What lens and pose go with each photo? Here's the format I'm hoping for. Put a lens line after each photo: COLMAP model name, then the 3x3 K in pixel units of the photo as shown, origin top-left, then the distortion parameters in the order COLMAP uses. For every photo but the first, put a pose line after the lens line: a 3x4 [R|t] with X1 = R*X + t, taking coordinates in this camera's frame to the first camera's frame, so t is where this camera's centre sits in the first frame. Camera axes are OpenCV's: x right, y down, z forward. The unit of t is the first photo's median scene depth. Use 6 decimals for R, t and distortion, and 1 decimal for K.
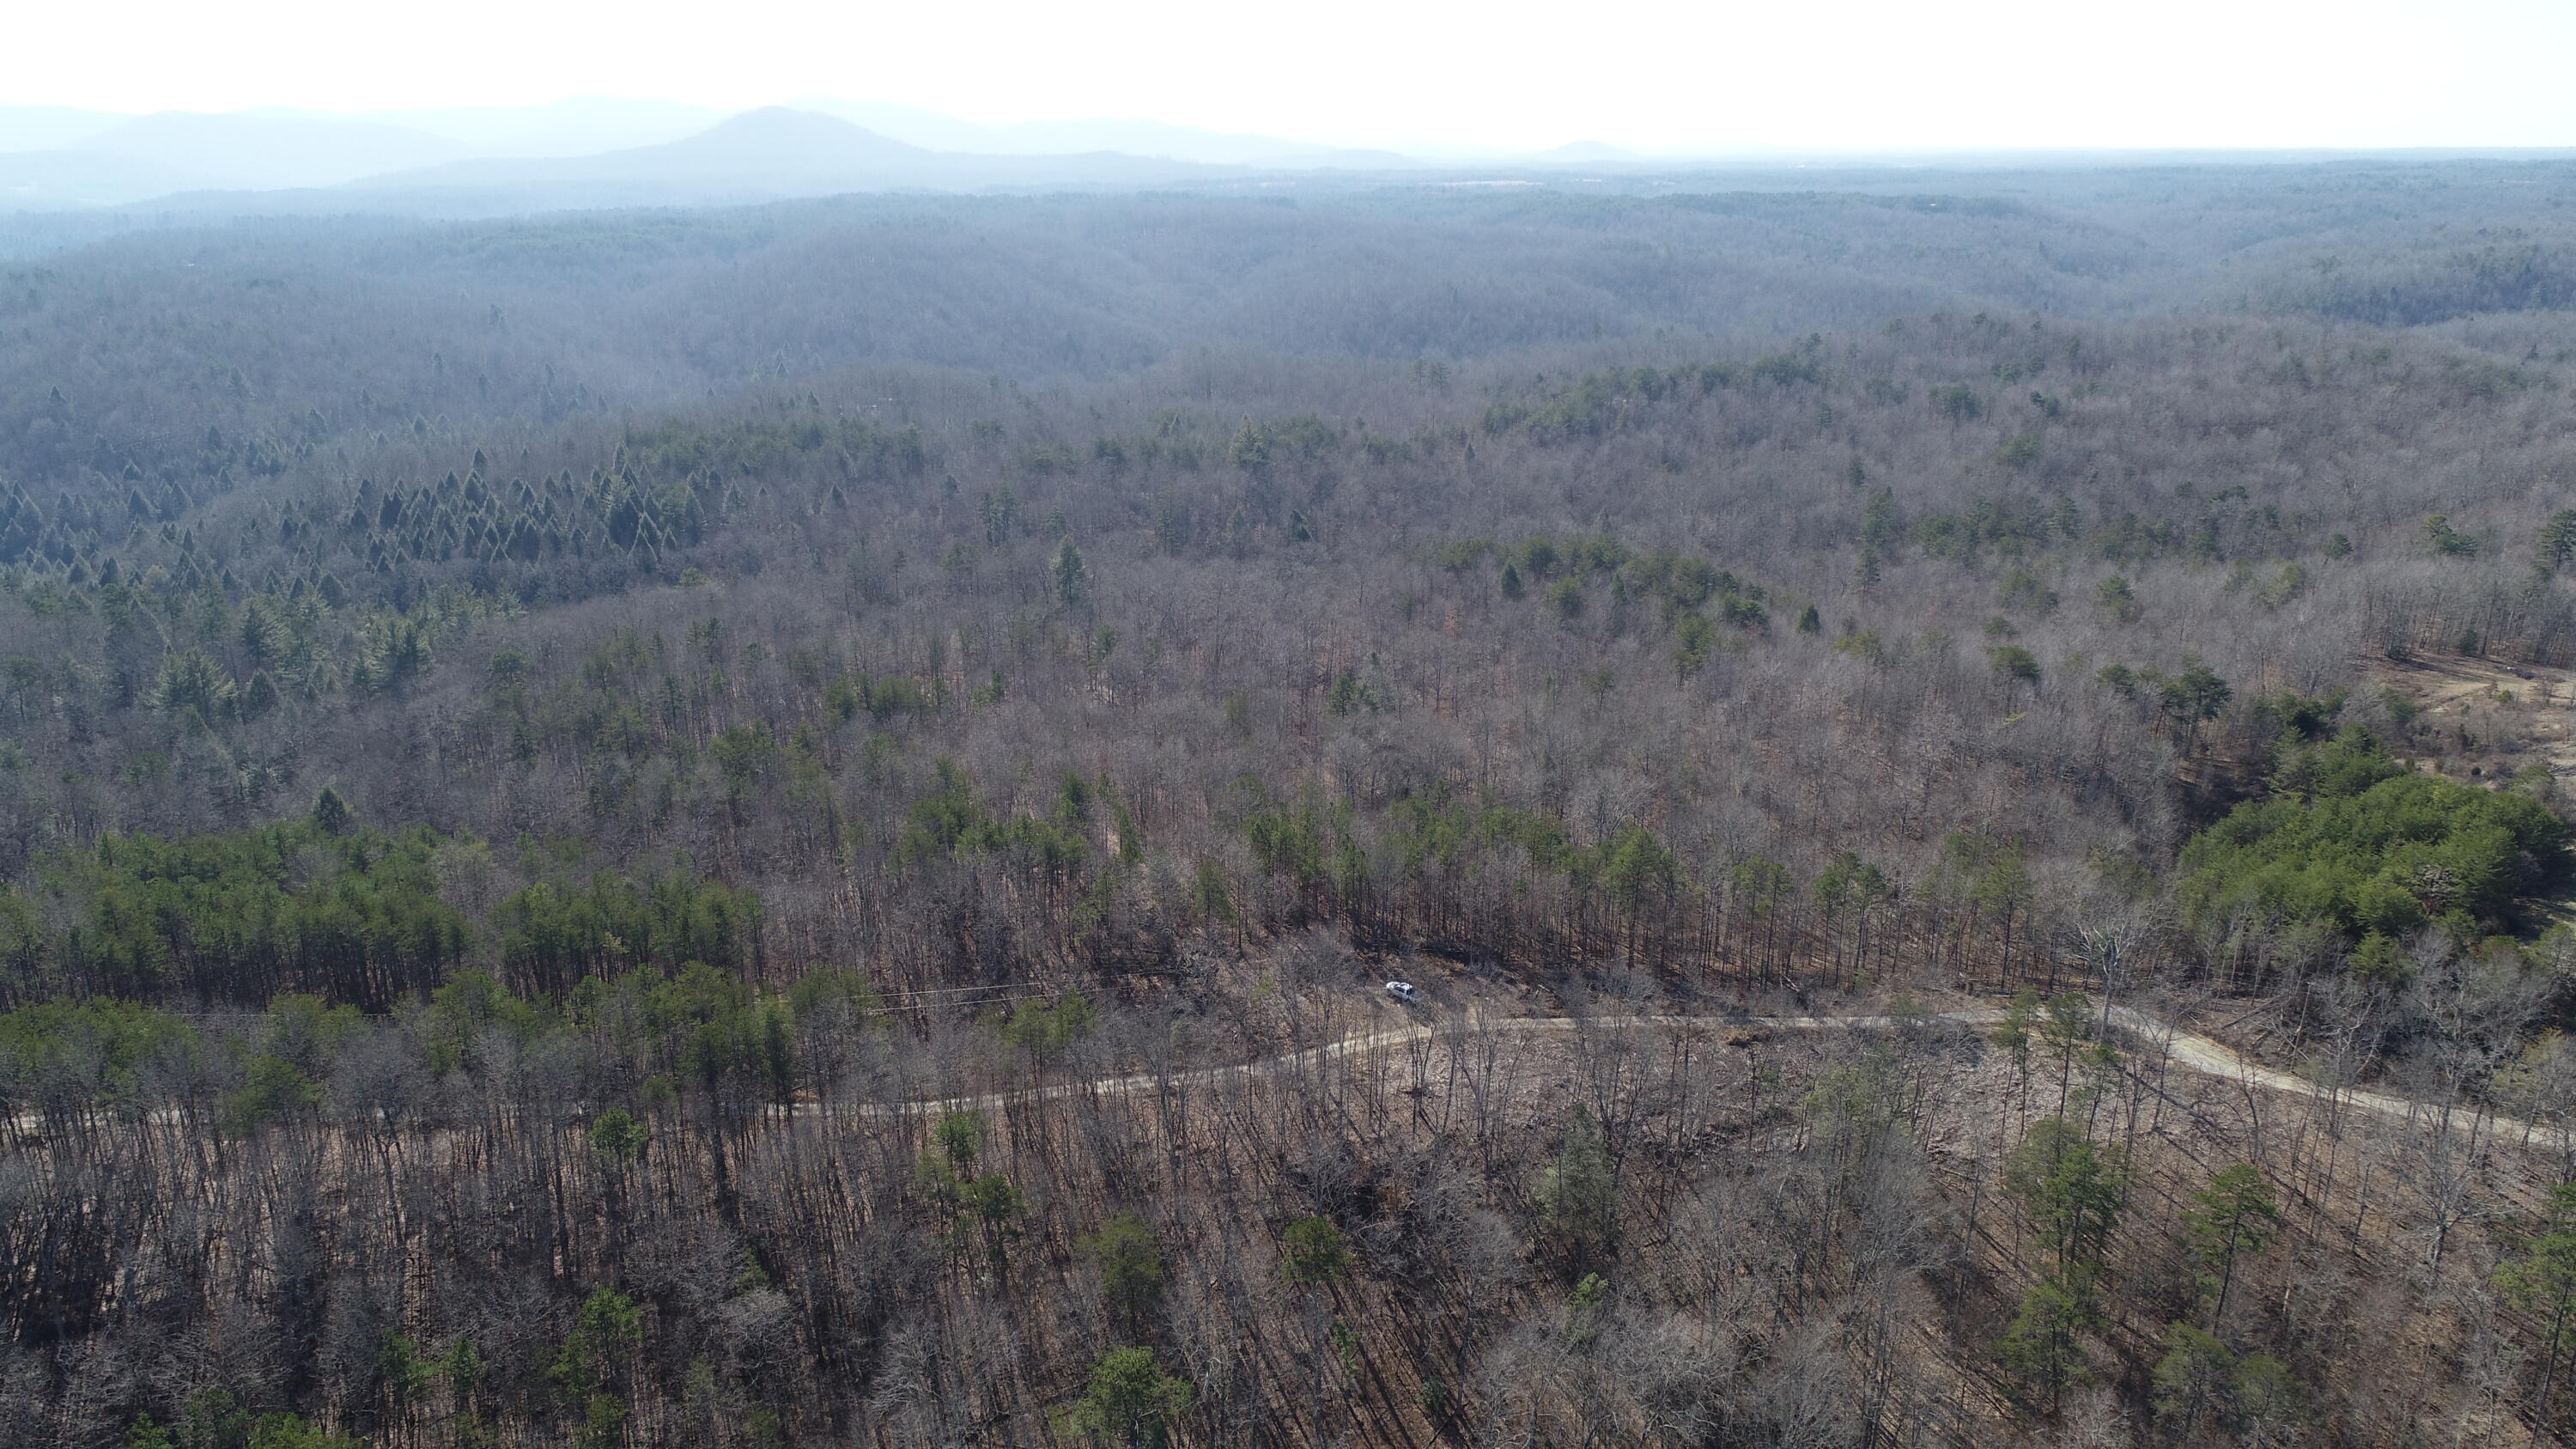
lens RADIAL K [[1747.3, 0, 1286.3], [0, 1747.3, 728.2], [0, 0, 1]] dist [0.005783, -0.001347]
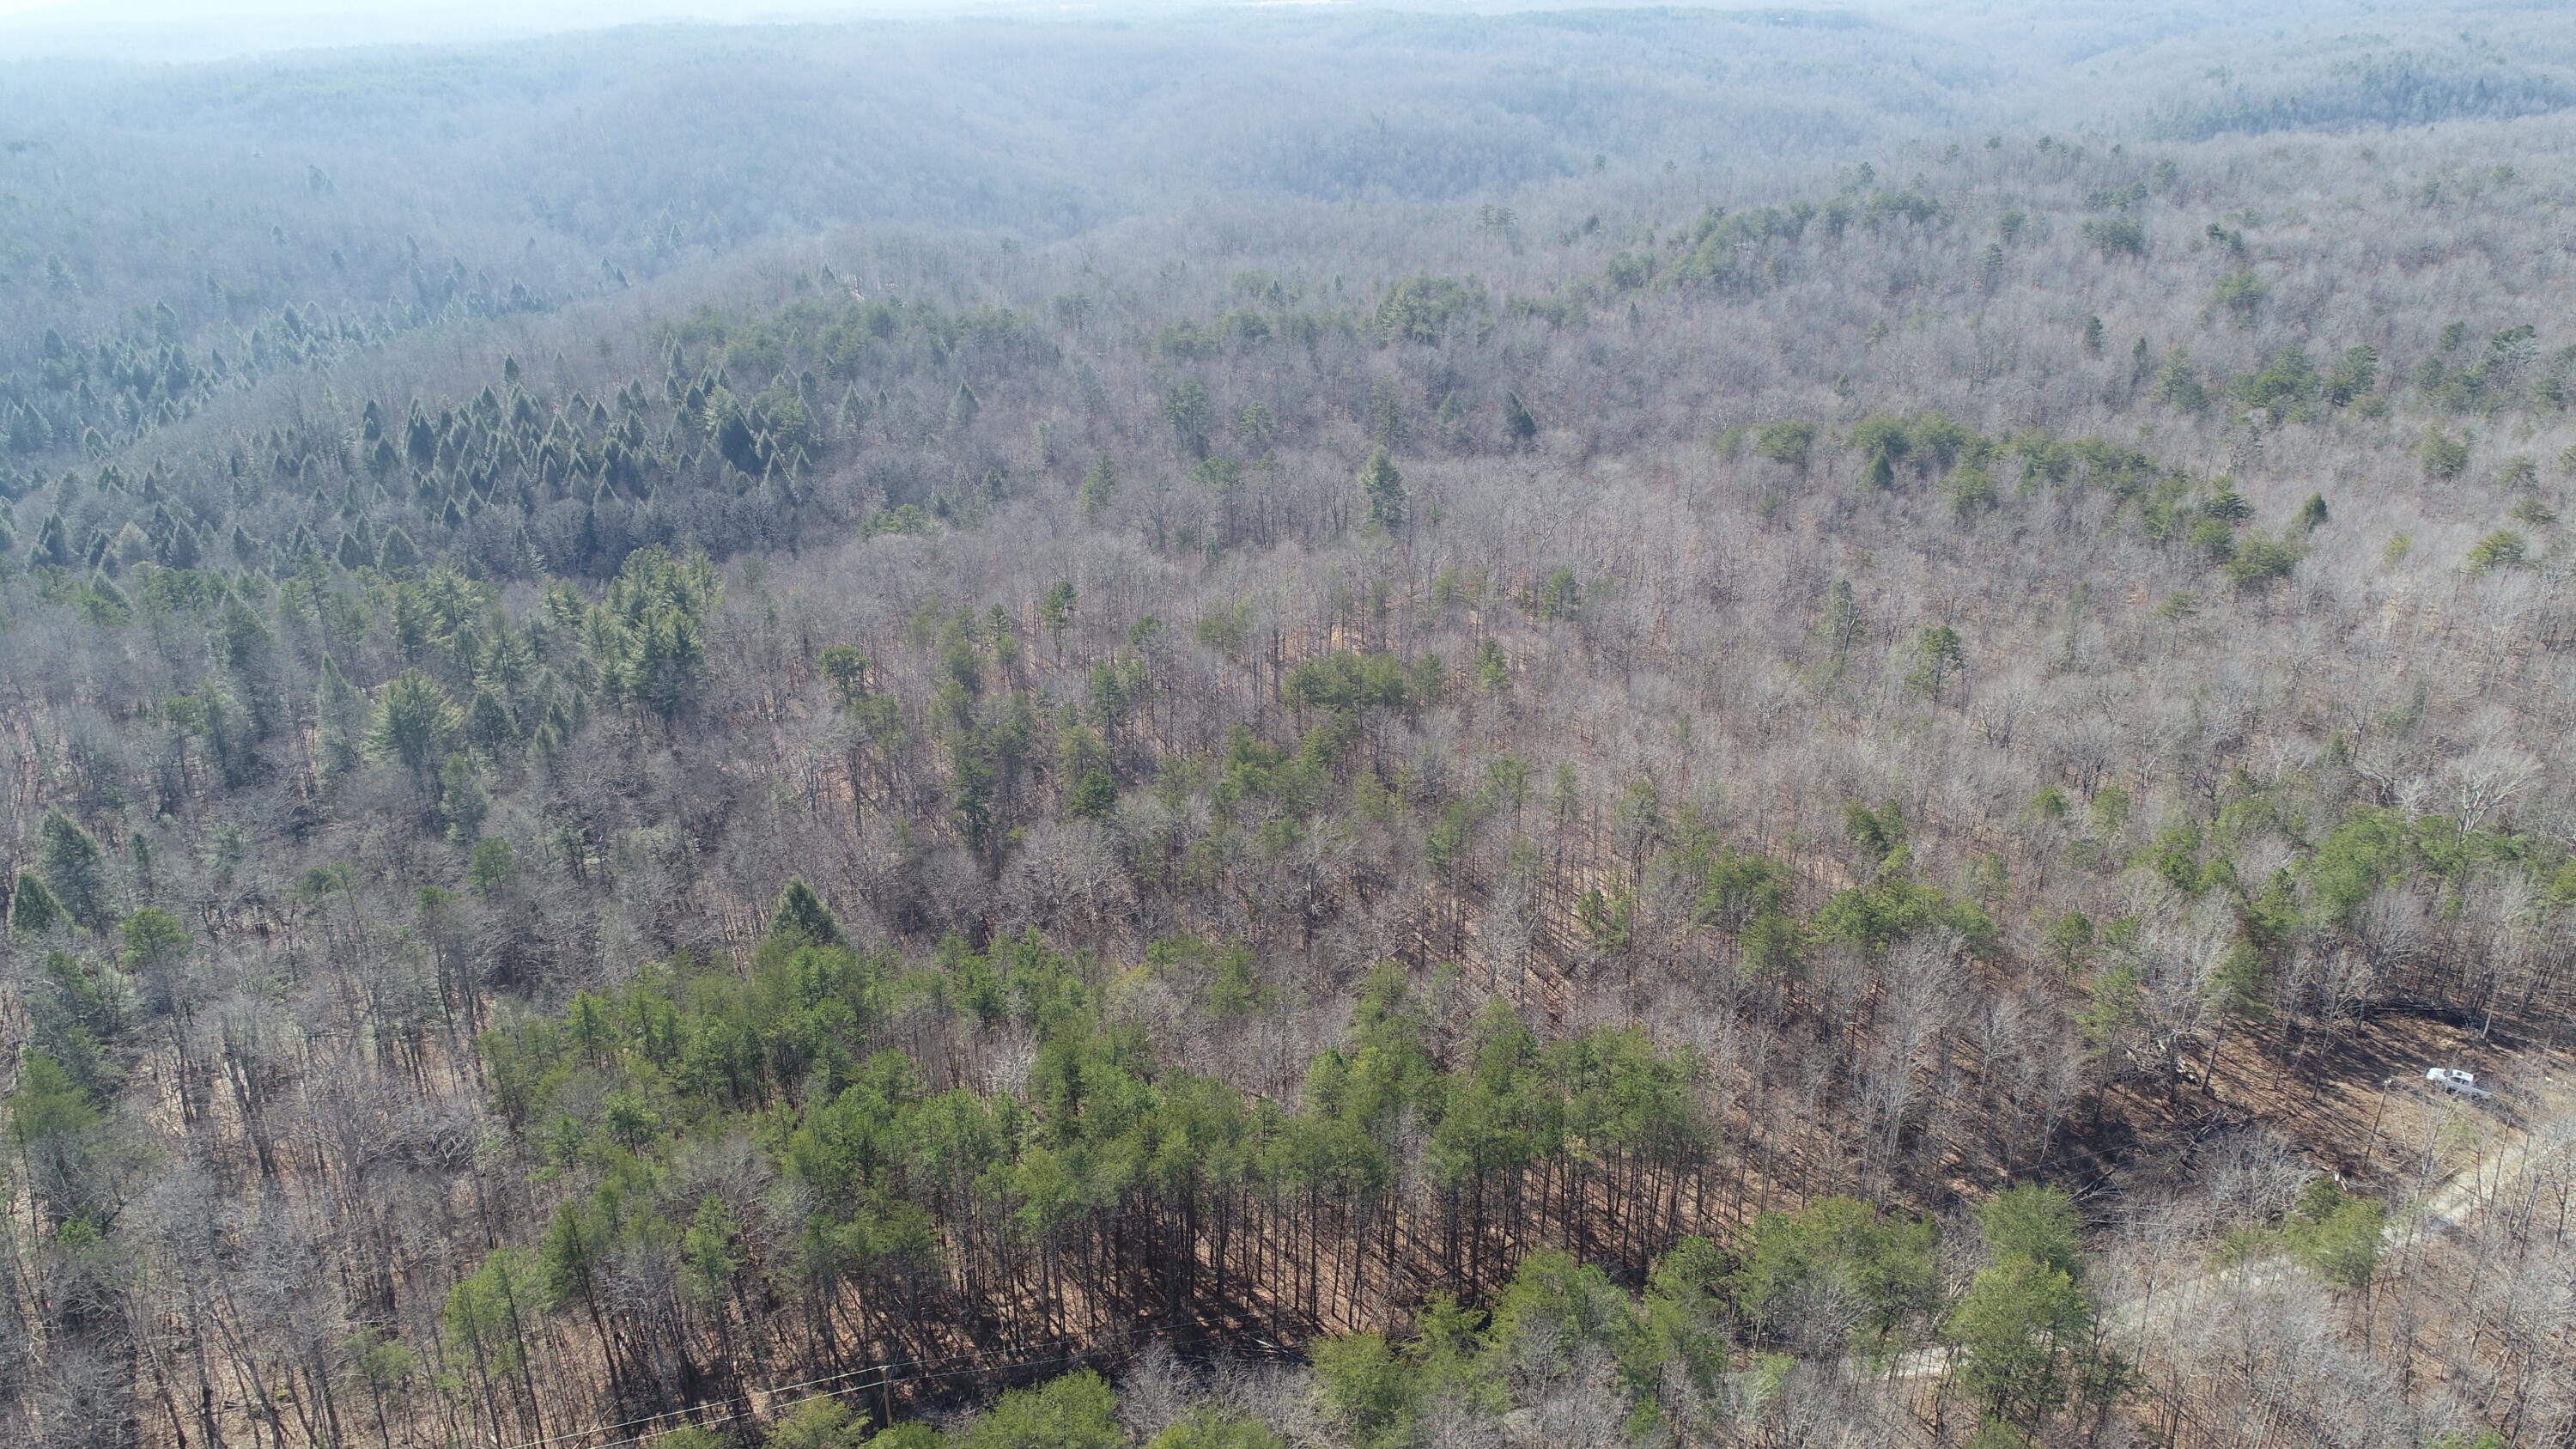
lens RADIAL K [[1747.3, 0, 1291.7], [0, 1747.3, 713.5], [0, 0, 1]] dist [0.005783, -0.001347]
pose [[0.989258, -0.067256, 0.129792, -0.097293], [0.056165, 0.994598, 0.087298, -0.019817], [-0.134962, -0.079070, 0.987691, 0.056487]]
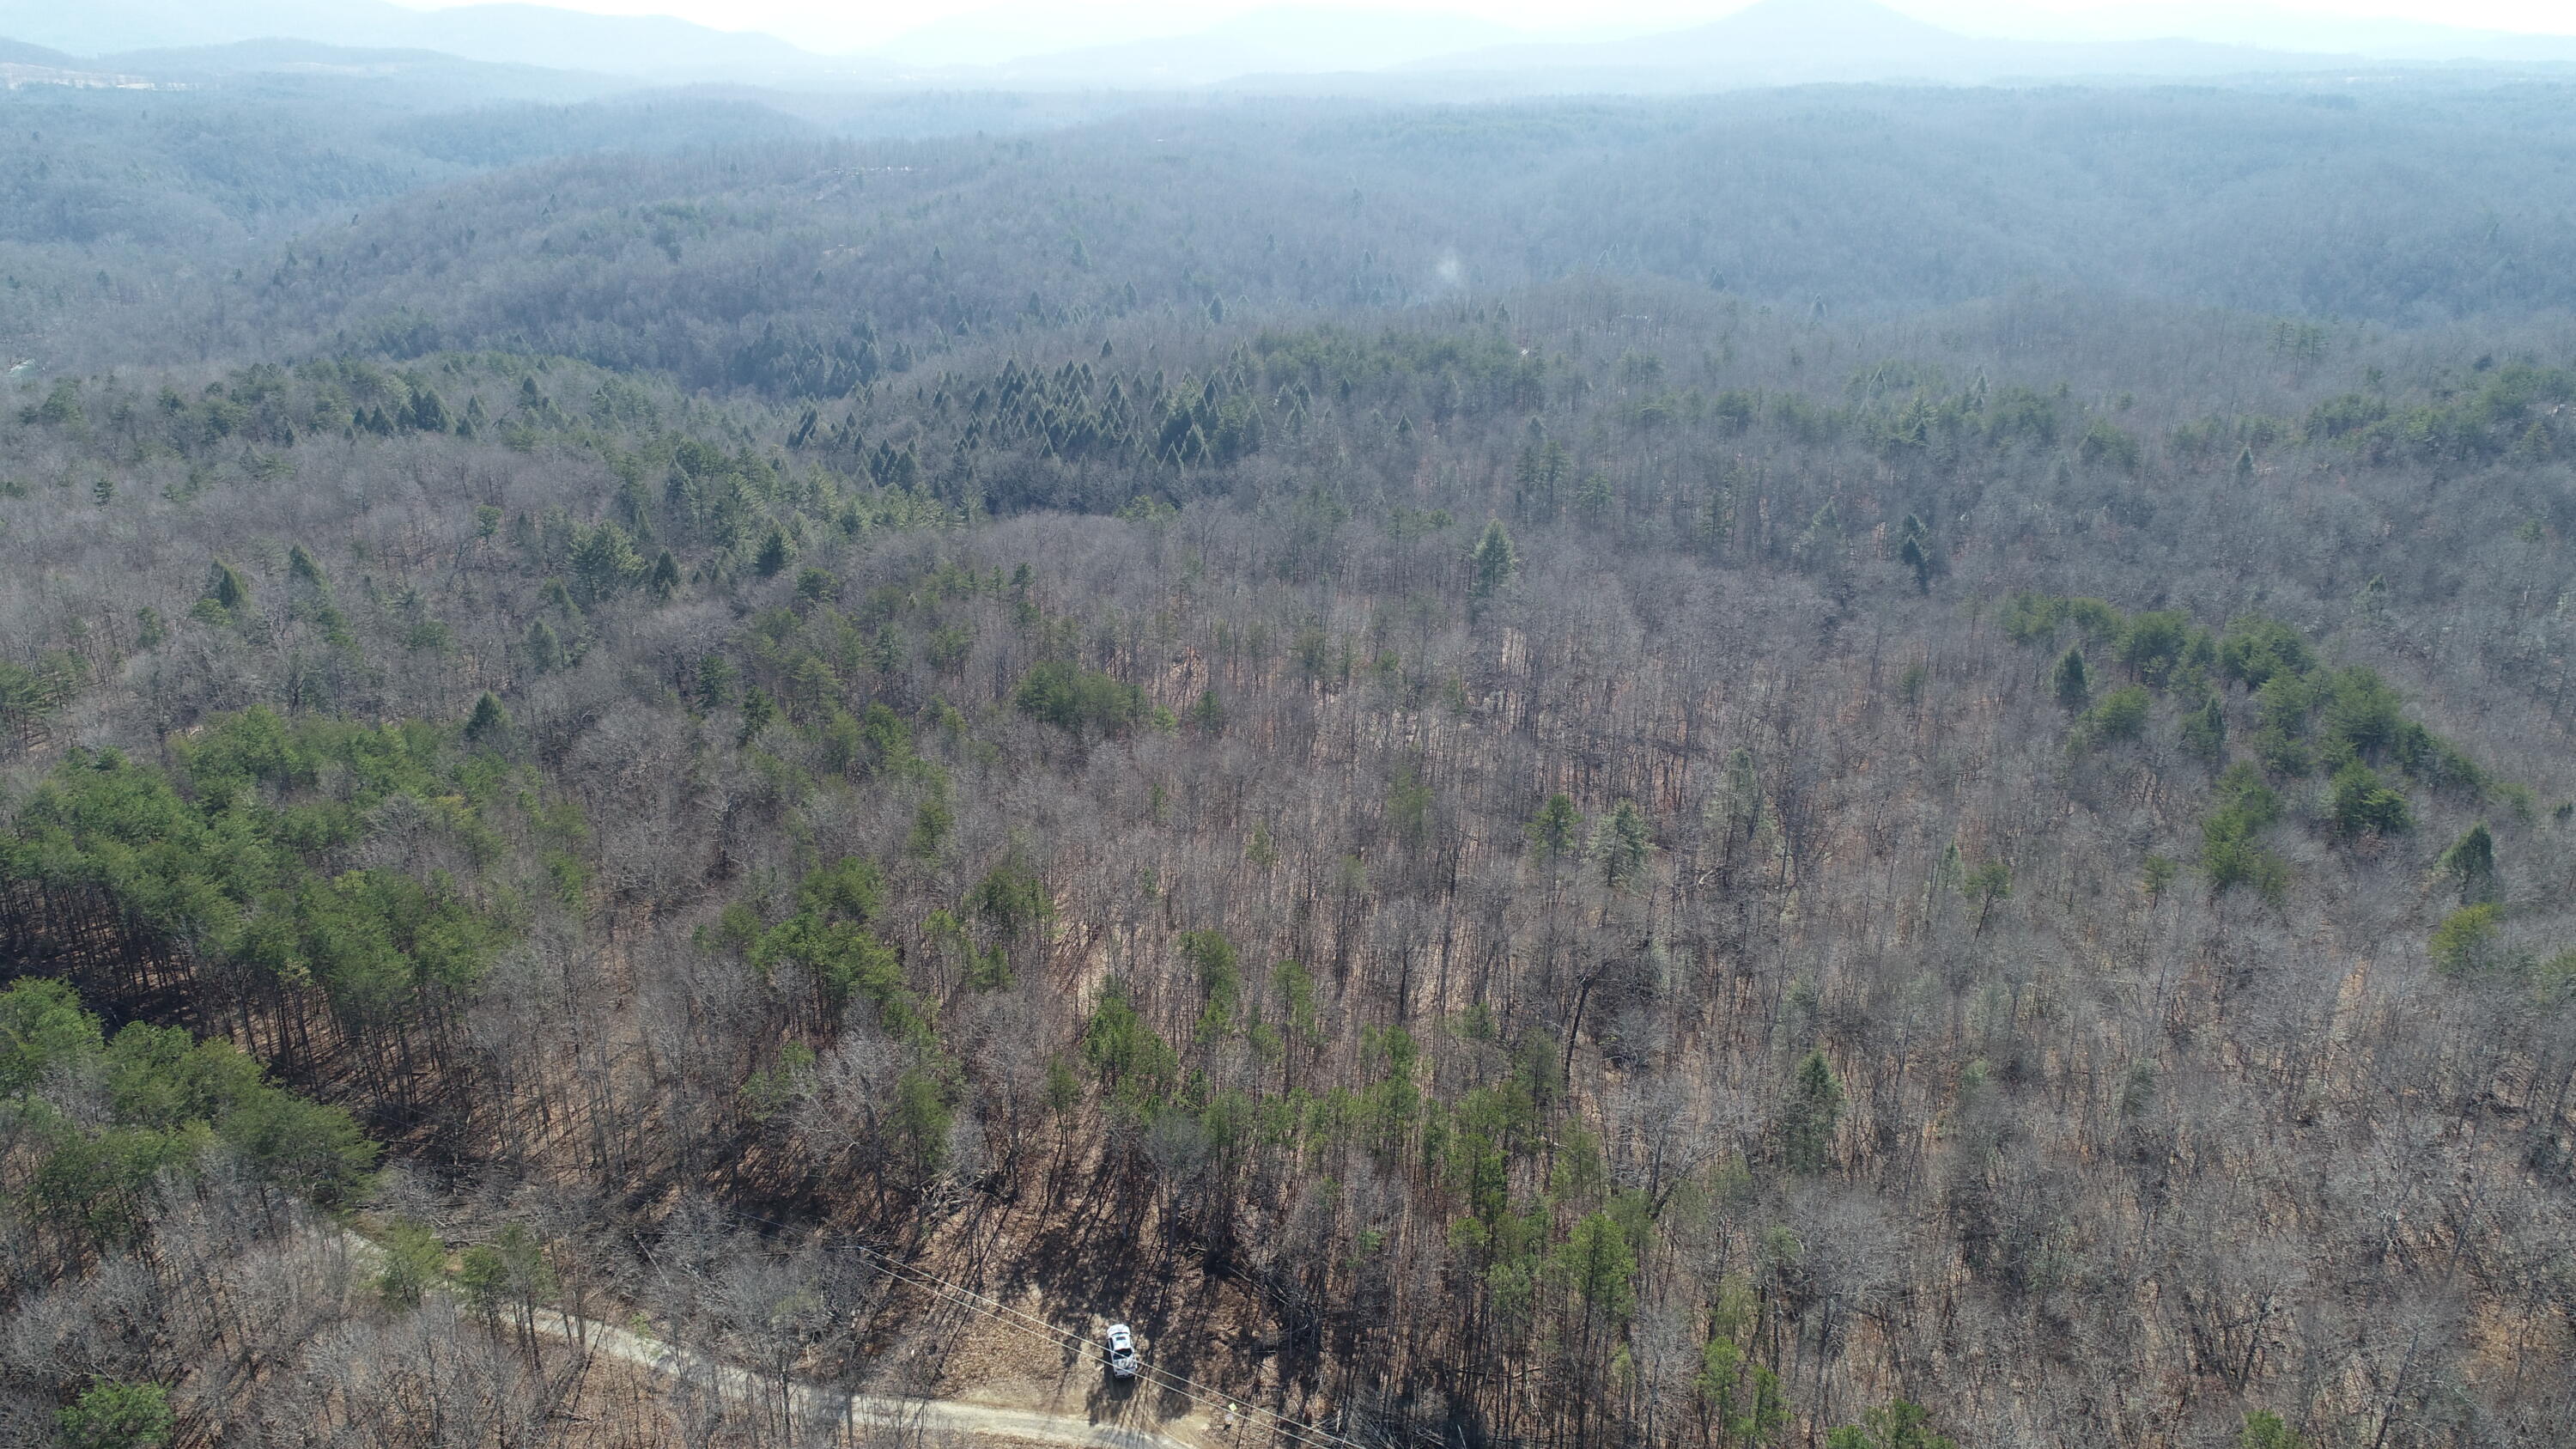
lens RADIAL K [[1747.3, 0, 1286.2], [0, 1747.3, 732.6], [0, 0, 1]] dist [0.005783, -0.001347]
pose [[0.848359, 0.198188, -0.490927, 0.071063], [-0.168666, 0.980148, 0.104219, -0.027610], [0.501836, -0.005612, 0.864945, 0.085313]]
